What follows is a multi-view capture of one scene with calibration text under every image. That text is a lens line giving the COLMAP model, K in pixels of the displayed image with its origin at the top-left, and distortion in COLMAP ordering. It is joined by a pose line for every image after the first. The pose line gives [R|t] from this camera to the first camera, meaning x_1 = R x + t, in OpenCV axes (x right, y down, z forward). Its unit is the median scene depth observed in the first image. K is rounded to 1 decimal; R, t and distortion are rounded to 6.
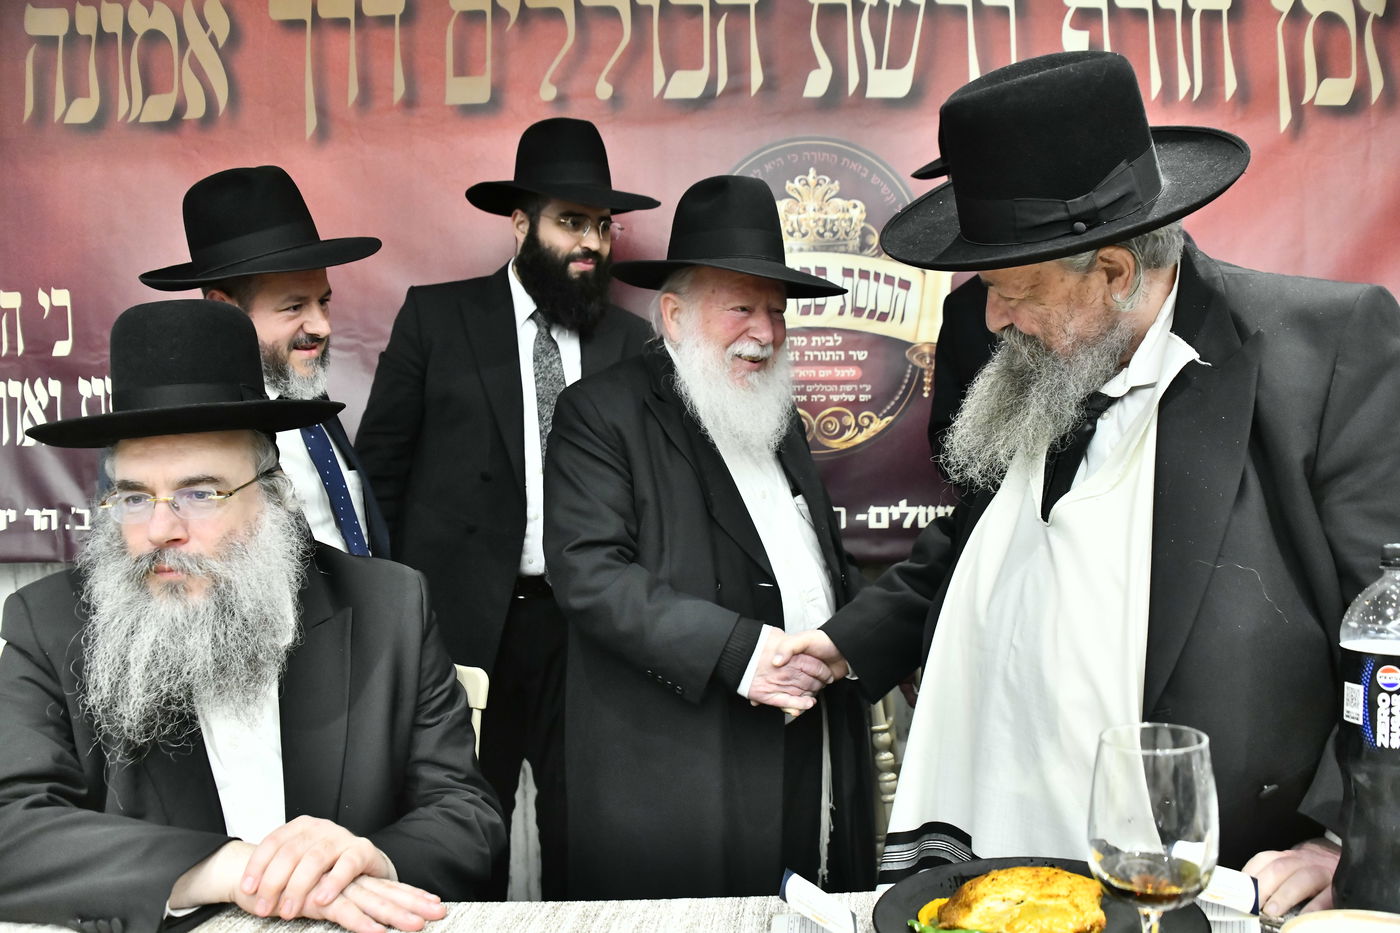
lens RADIAL K [[1127.5, 0, 741.7], [0, 1127.5, 484.2], [0, 0, 1]] dist [-0.152246, 0.036053]
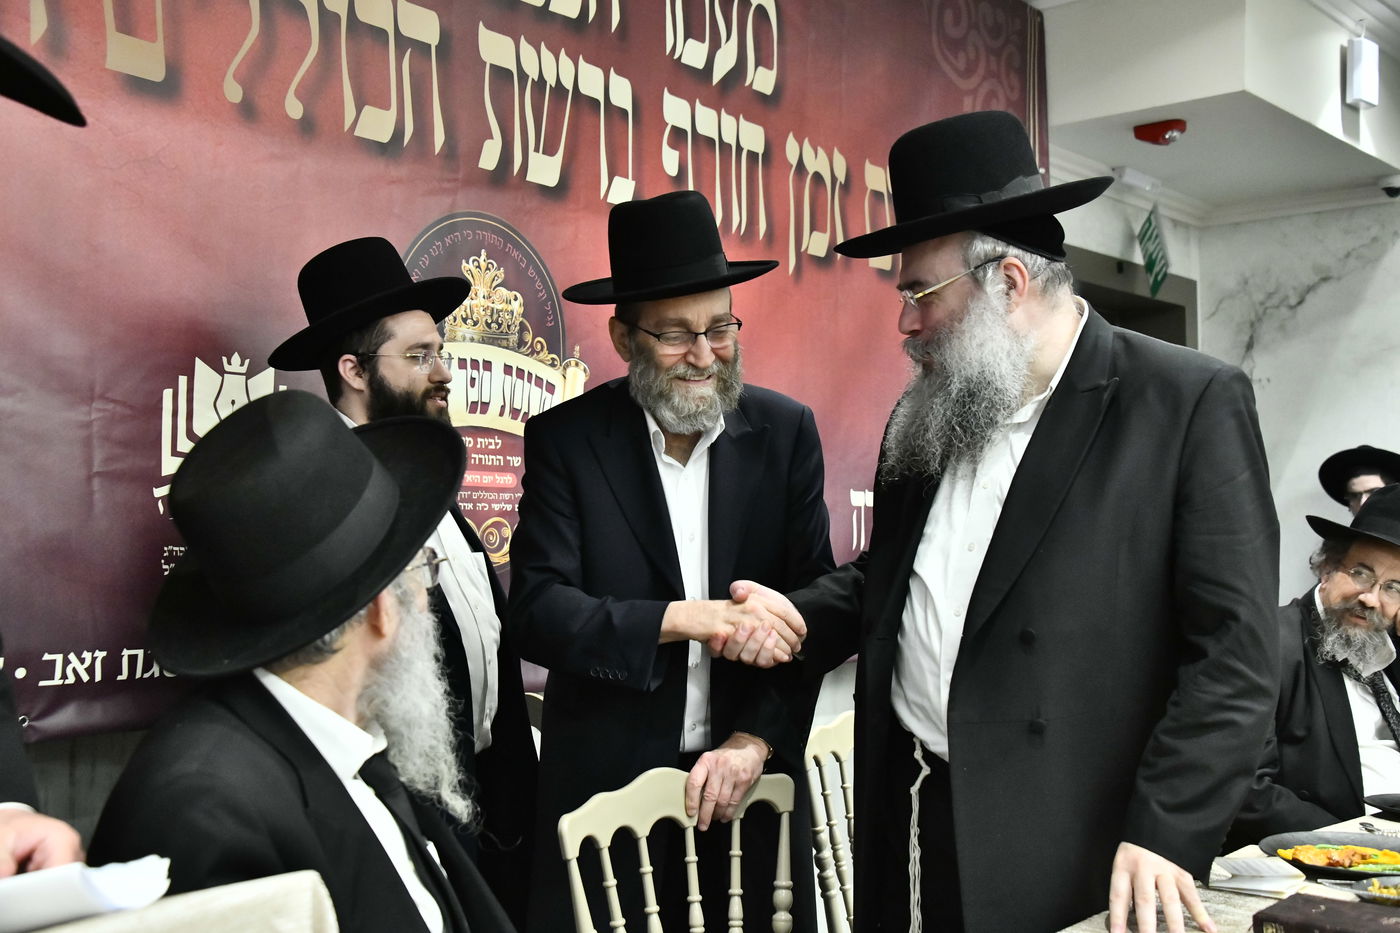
lens RADIAL K [[1642.8, 0, 758.6], [0, 1642.8, 452.7], [0, 0, 1]] dist [0.082381, 0.000000]
pose [[0.575106, 0.057087, 0.816085, -0.883576], [0.026275, 0.995759, -0.088172, 0.002113], [-0.817657, 0.072151, 0.571167, 0.070909]]
